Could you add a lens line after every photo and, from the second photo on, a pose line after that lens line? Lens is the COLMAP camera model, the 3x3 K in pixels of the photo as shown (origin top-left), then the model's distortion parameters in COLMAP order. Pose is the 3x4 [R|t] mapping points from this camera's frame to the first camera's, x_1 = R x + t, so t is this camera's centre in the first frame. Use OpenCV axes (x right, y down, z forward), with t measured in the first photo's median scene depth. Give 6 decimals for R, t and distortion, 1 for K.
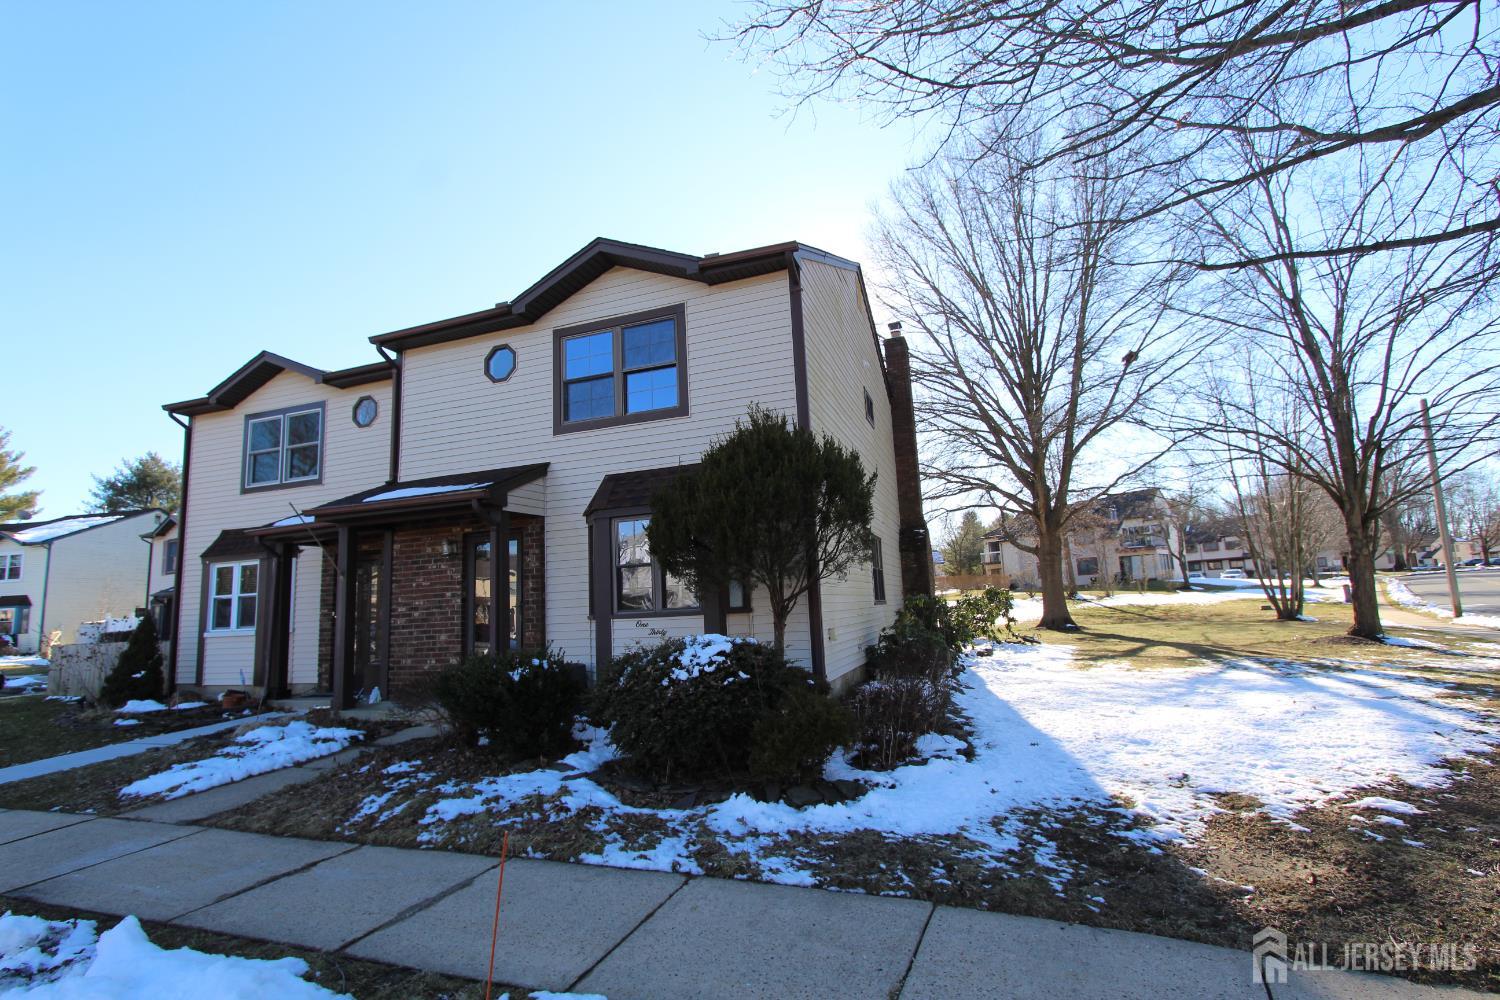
lens RADIAL K [[690.8, 0, 750.2], [0, 690.8, 505.3], [0, 0, 1]] dist [-0.018303, 0.002513]
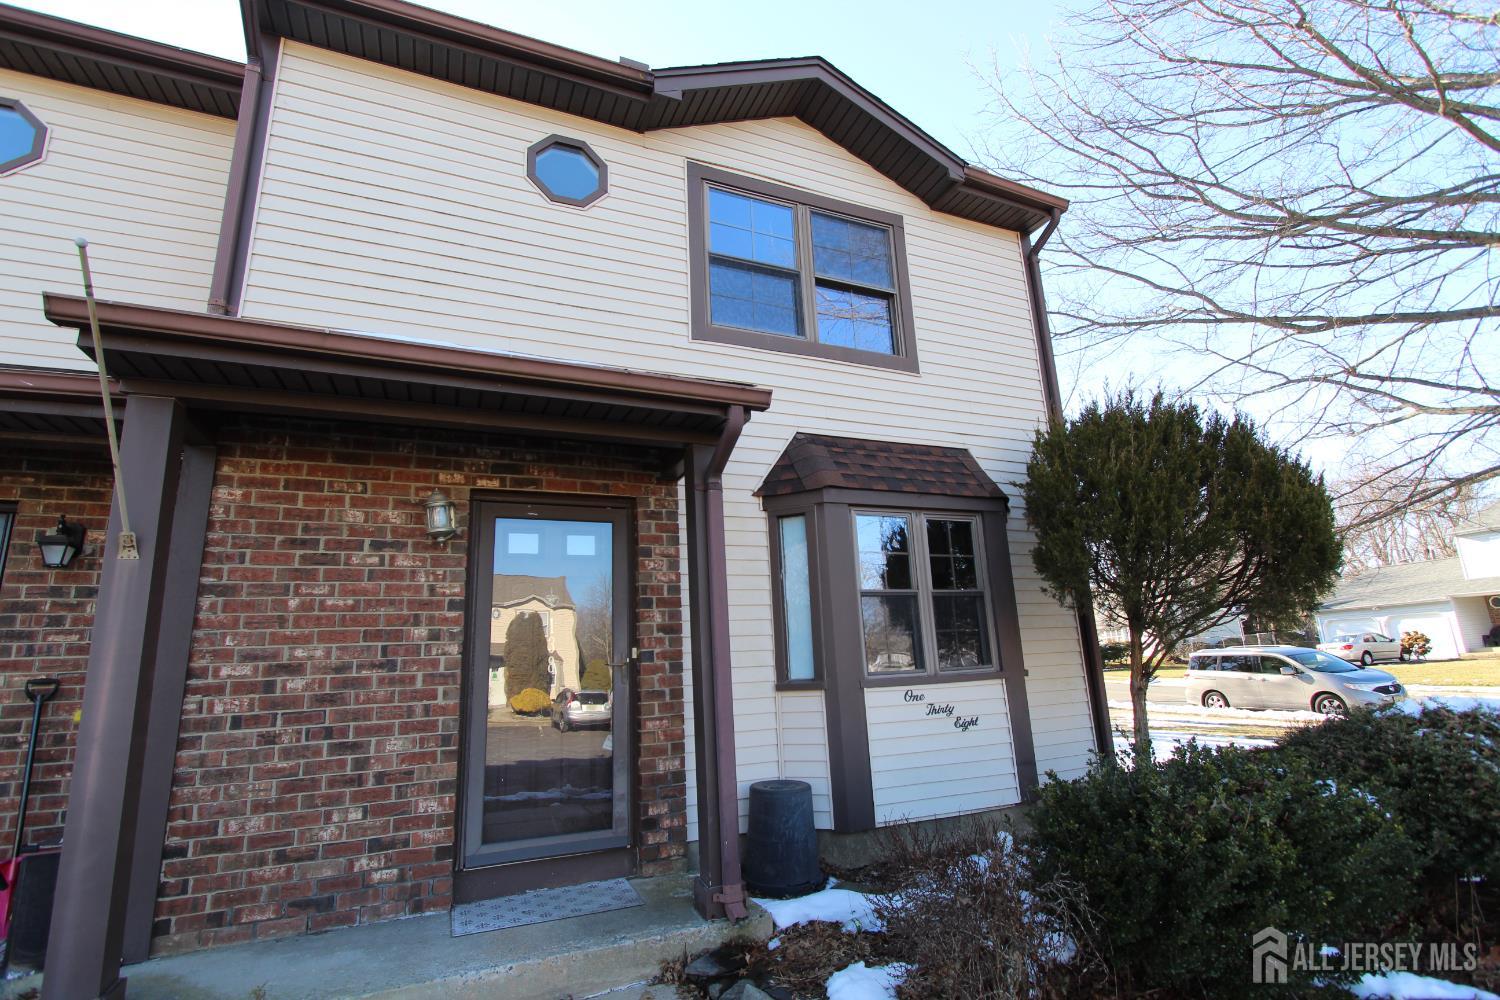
lens RADIAL K [[690.8, 0, 748.8], [0, 690.8, 508.3], [0, 0, 1]] dist [-0.018303, 0.002513]
pose [[0.739316, 0.166538, 0.652439, -0.580082], [-0.087594, 0.984486, -0.152037, 0.104518], [-0.667637, 0.055253, 0.742434, 0.586168]]
